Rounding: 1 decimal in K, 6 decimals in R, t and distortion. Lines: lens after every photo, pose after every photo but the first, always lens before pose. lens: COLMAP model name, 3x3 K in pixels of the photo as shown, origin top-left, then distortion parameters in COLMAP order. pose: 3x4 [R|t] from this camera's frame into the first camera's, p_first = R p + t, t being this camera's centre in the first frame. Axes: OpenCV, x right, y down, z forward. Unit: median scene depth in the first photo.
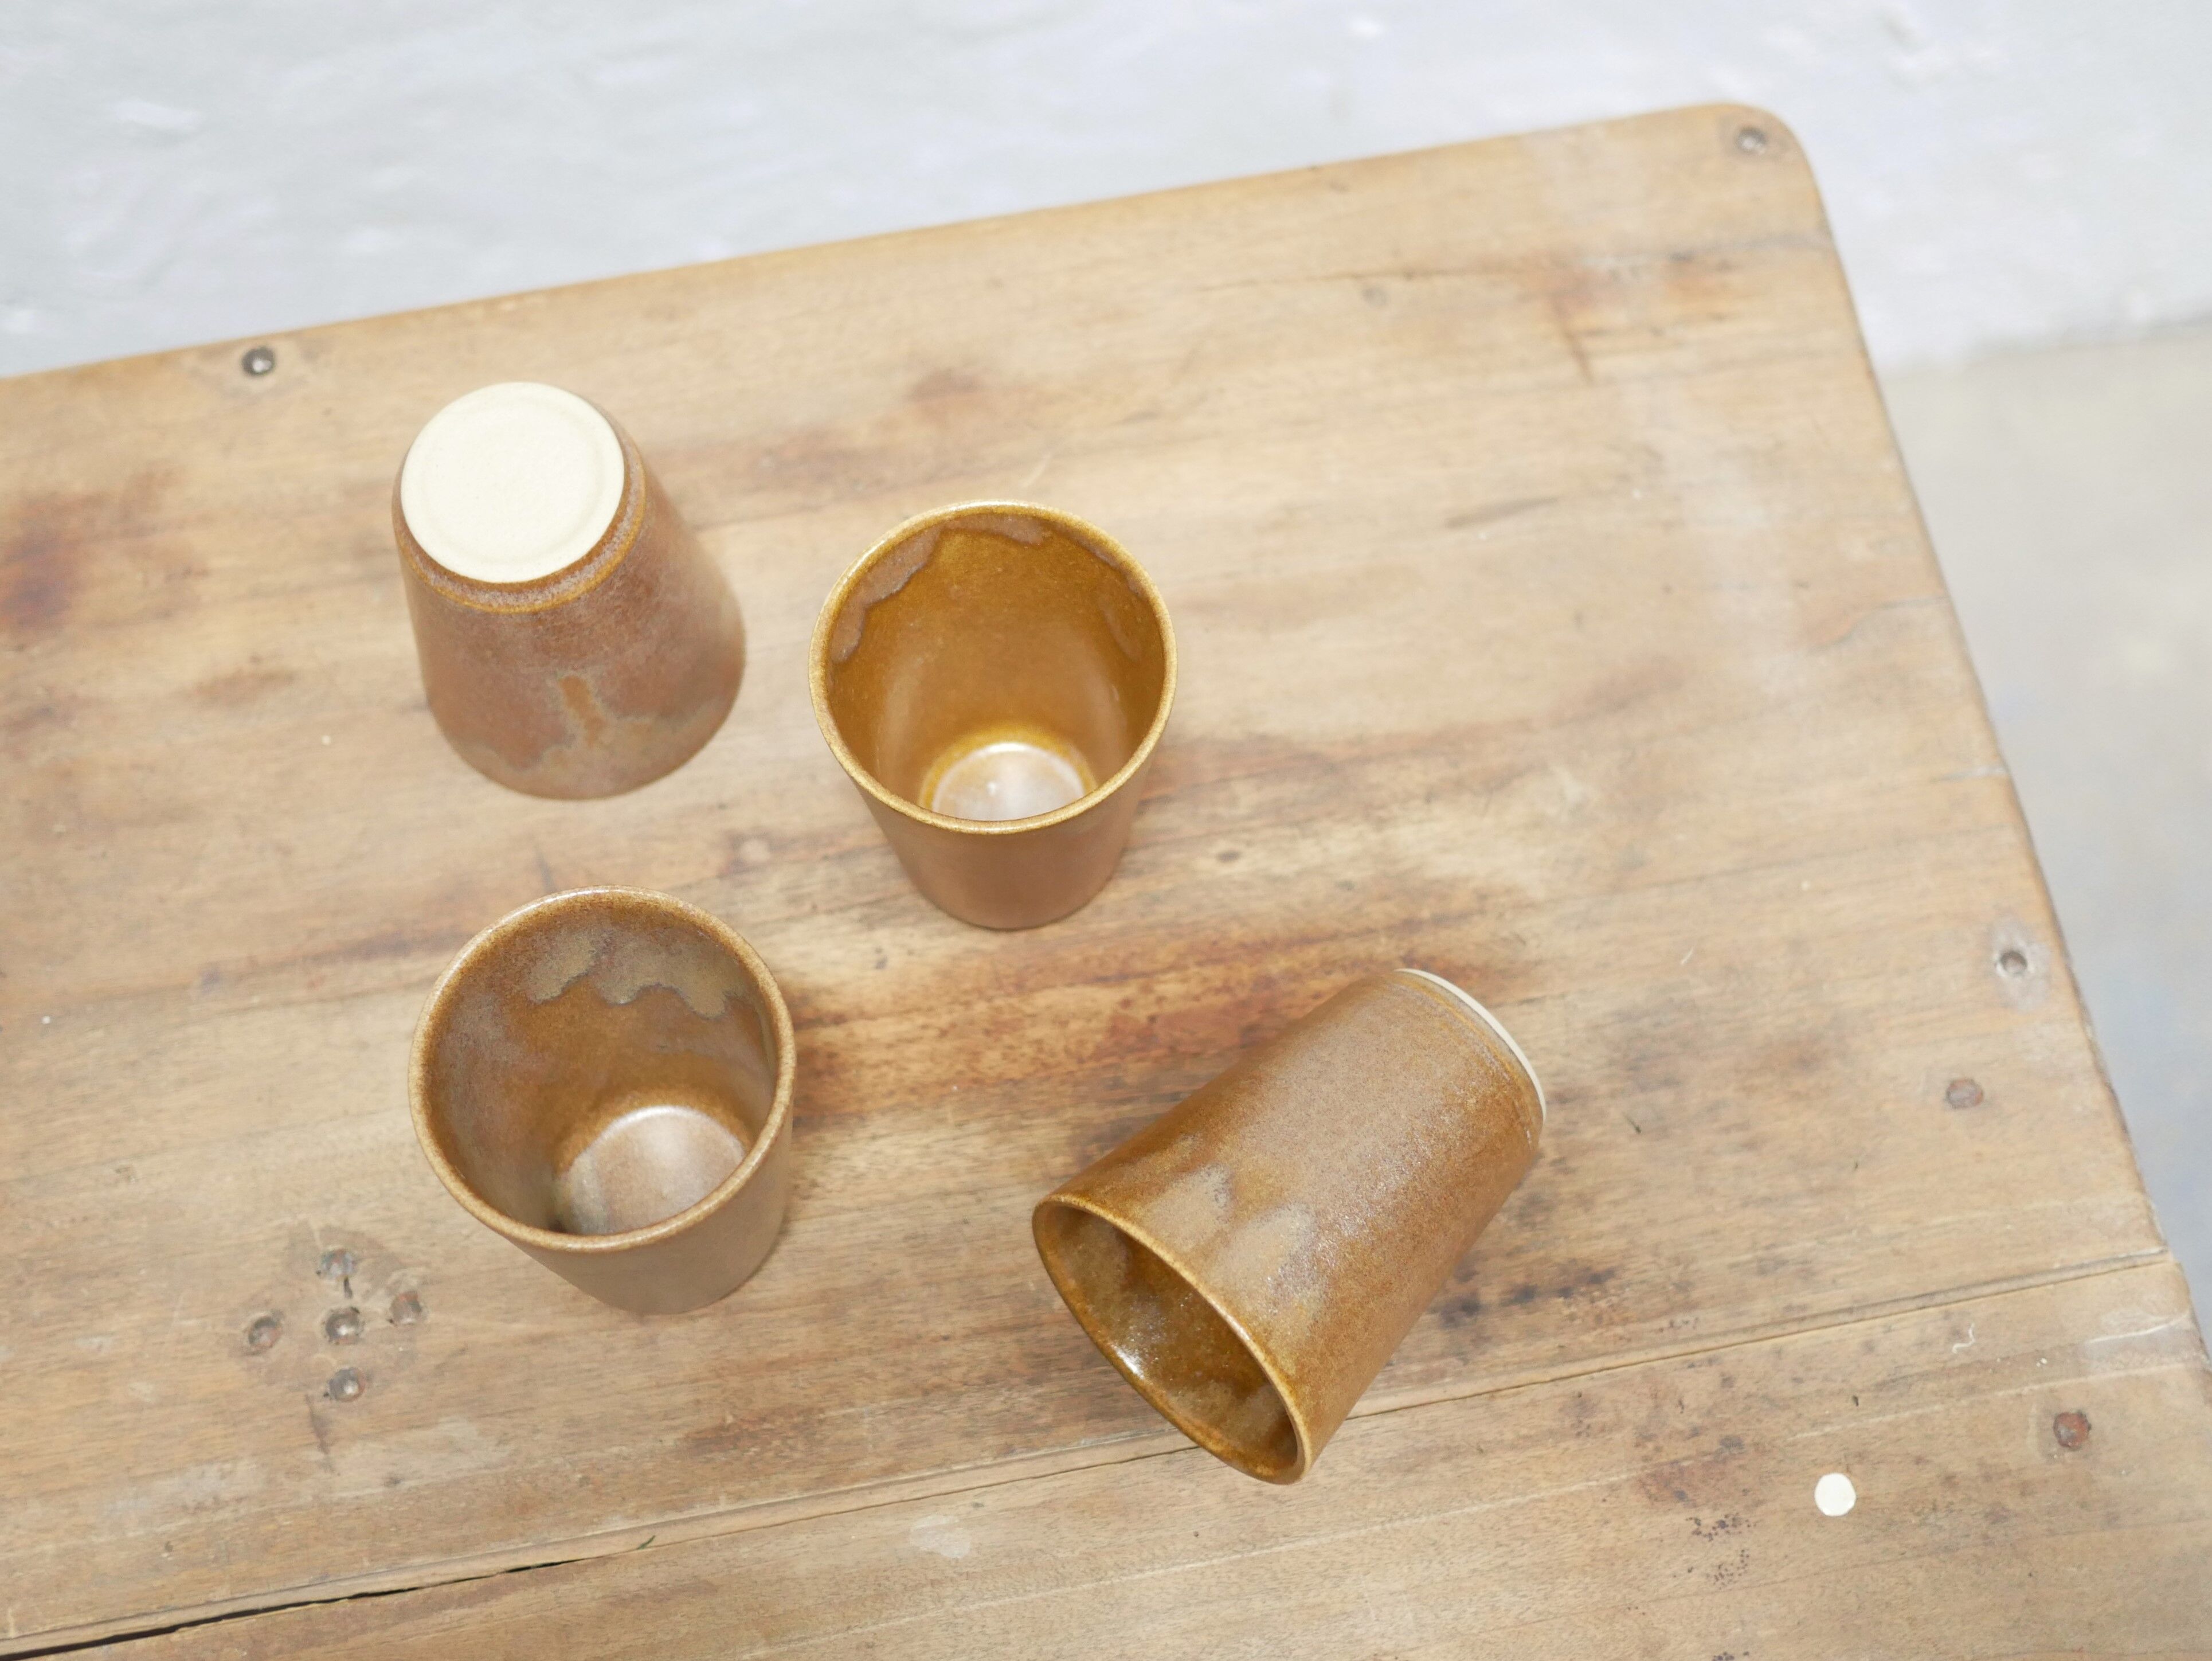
lens RADIAL K [[2570.2, 0, 1113.4], [0, 2570.2, 836.8], [0, 0, 1]] dist [-0.018351, 0.003158]
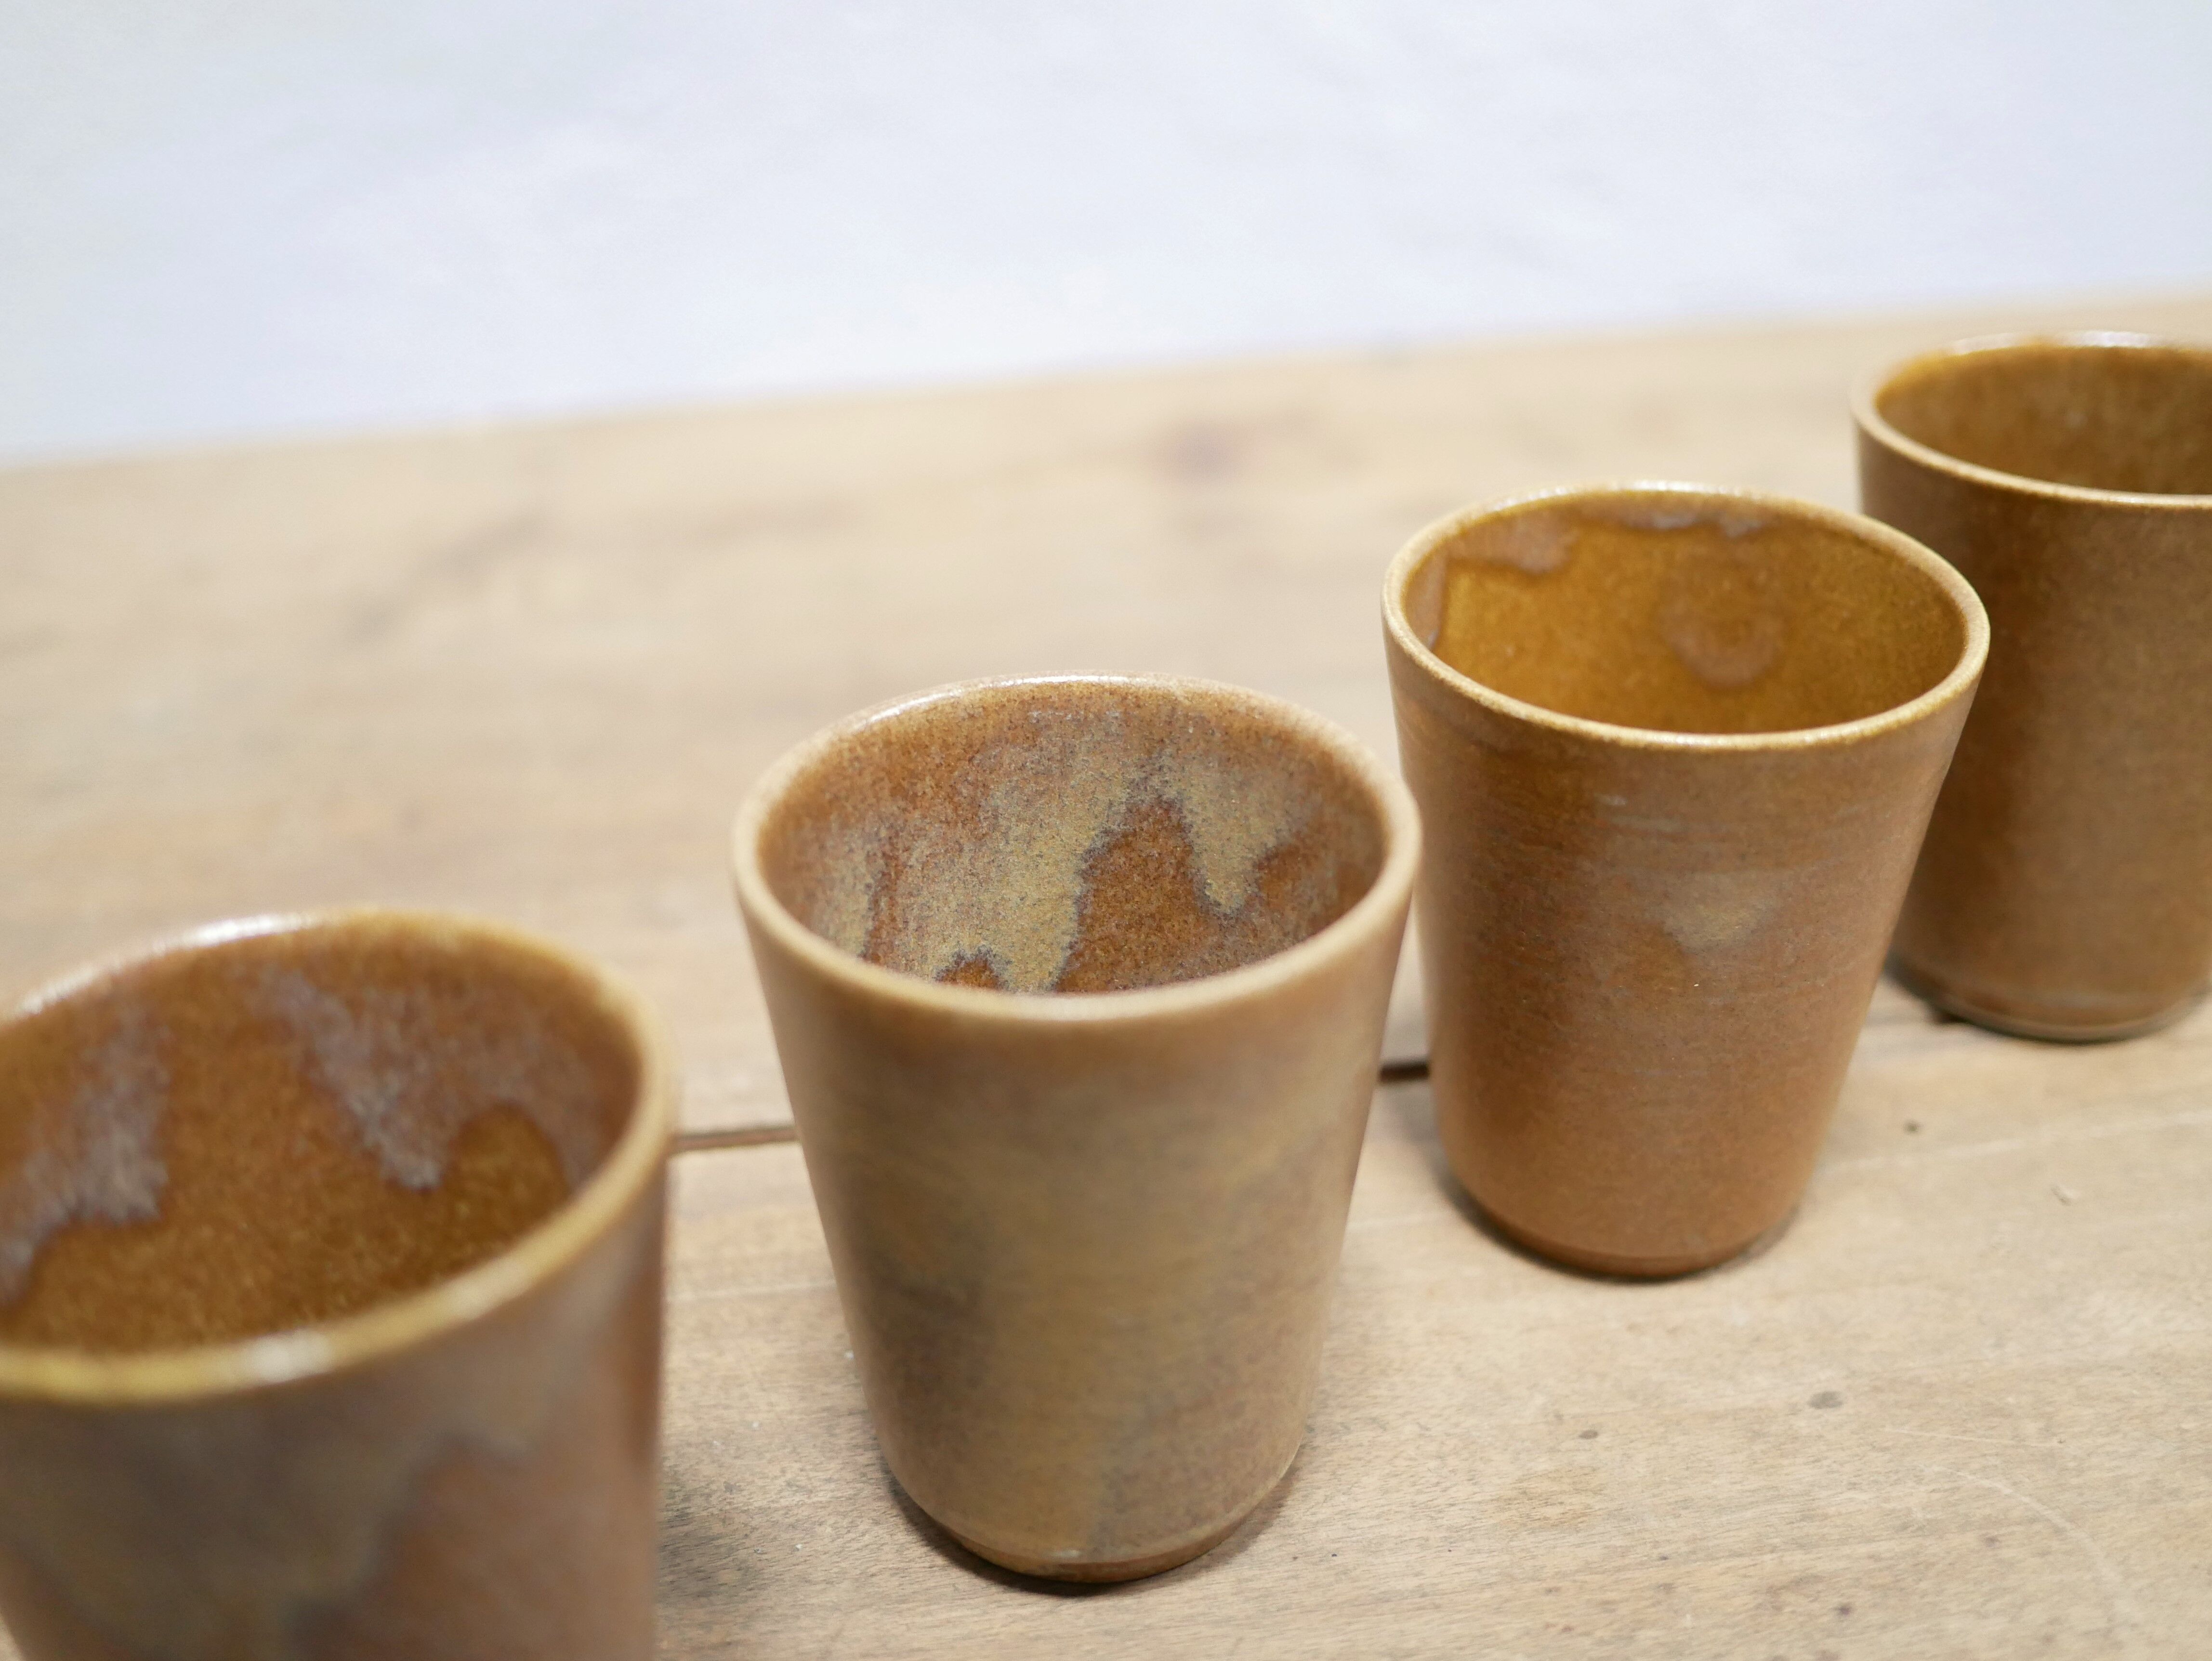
lens RADIAL K [[2552.5, 0, 1107.3], [0, 2552.5, 806.0], [0, 0, 1]] dist [-0.023304, 0.015125]
pose [[0.998261, -0.000489, -0.058948, -0.422711], [-0.037056, 0.772490, -0.633944, 0.666473], [0.045846, 0.635026, 0.771129, 0.347584]]
